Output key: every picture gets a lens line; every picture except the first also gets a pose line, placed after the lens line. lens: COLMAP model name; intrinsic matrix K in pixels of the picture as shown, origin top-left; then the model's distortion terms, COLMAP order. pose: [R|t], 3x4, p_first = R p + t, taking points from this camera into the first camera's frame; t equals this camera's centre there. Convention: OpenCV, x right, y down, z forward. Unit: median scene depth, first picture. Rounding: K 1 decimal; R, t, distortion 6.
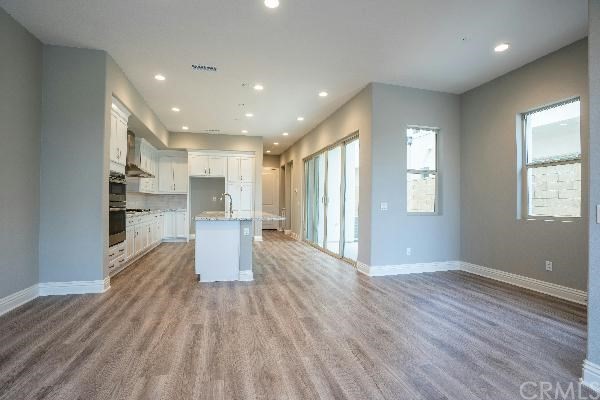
lens RADIAL K [[280.4, 0, 294.2], [0, 280.4, 199.4], [0, 0, 1]] dist [-0.070410, 0.025235]
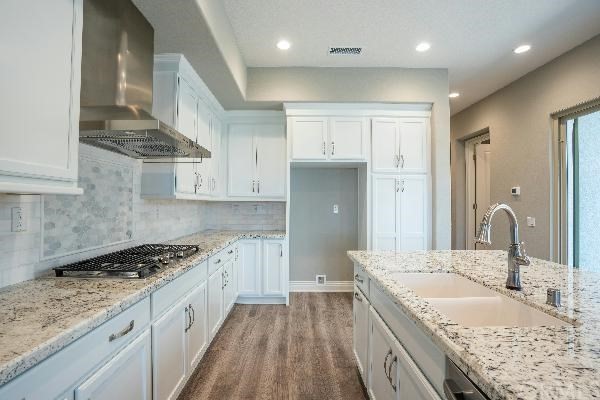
lens RADIAL K [[280.4, 0, 294.2], [0, 280.4, 199.4], [0, 0, 1]] dist [-0.070410, 0.025235]
pose [[0.967127, -0.006373, -0.254214, -0.334353], [0.004025, 0.999944, -0.009757, -0.022538], [0.254262, 0.008413, 0.967099, 0.731031]]
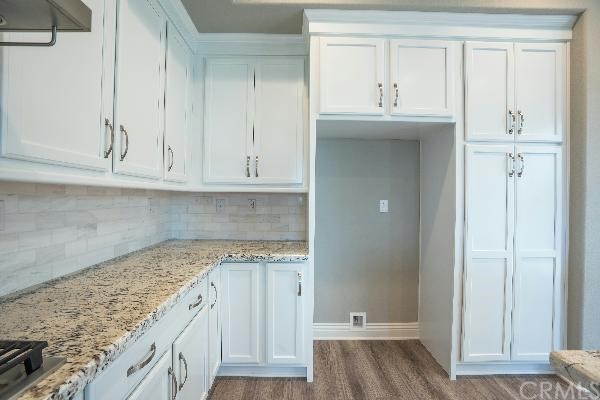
lens RADIAL K [[280.4, 0, 294.2], [0, 280.4, 199.4], [0, 0, 1]] dist [-0.070410, 0.025235]
pose [[0.970144, 0.004846, -0.242481, -0.442614], [-0.001764, 0.999915, 0.012926, -0.020329], [0.242523, -0.012113, 0.970070, 0.992689]]
